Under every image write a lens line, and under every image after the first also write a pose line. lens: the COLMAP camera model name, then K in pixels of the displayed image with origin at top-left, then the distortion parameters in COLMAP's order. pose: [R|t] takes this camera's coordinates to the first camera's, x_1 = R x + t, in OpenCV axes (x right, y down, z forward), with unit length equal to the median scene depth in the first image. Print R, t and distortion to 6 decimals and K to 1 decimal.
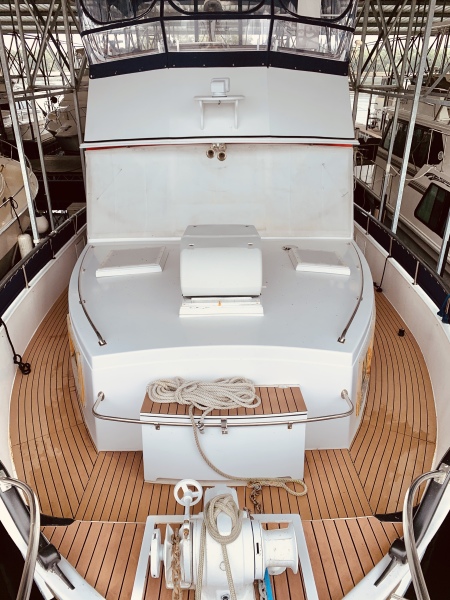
lens RADIAL K [[453.7, 0, 225.0], [0, 453.7, 300.0], [0, 0, 1]] dist [0.005005, 0.001419]
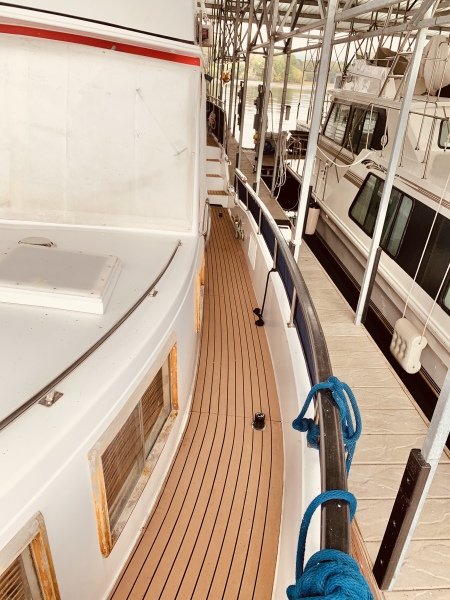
lens RADIAL K [[453.7, 0, 225.0], [0, 453.7, 300.0], [0, 0, 1]] dist [0.005005, 0.001419]
pose [[0.995437, 0.047724, 0.082633, 0.310666], [-0.047857, 0.998854, -0.000372, -0.064440], [-0.082556, -0.003584, 0.996580, 0.505396]]
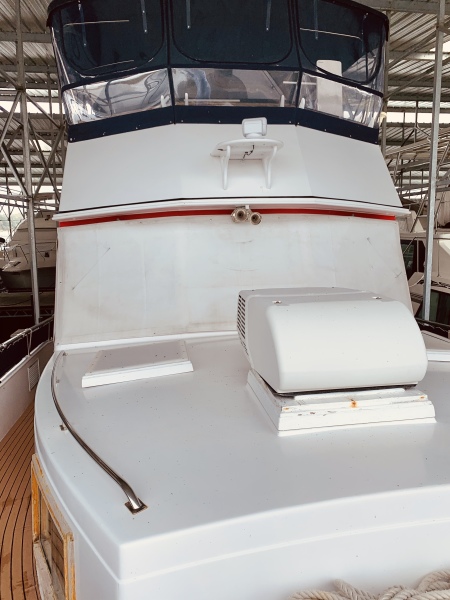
lens RADIAL K [[453.7, 0, 225.0], [0, 453.7, 300.0], [0, 0, 1]] dist [0.005005, 0.001419]
pose [[0.991591, -0.031983, 0.125397, -0.148157], [0.068835, 0.950887, -0.301789, 0.028840], [-0.109587, 0.307883, 0.945092, 0.336365]]
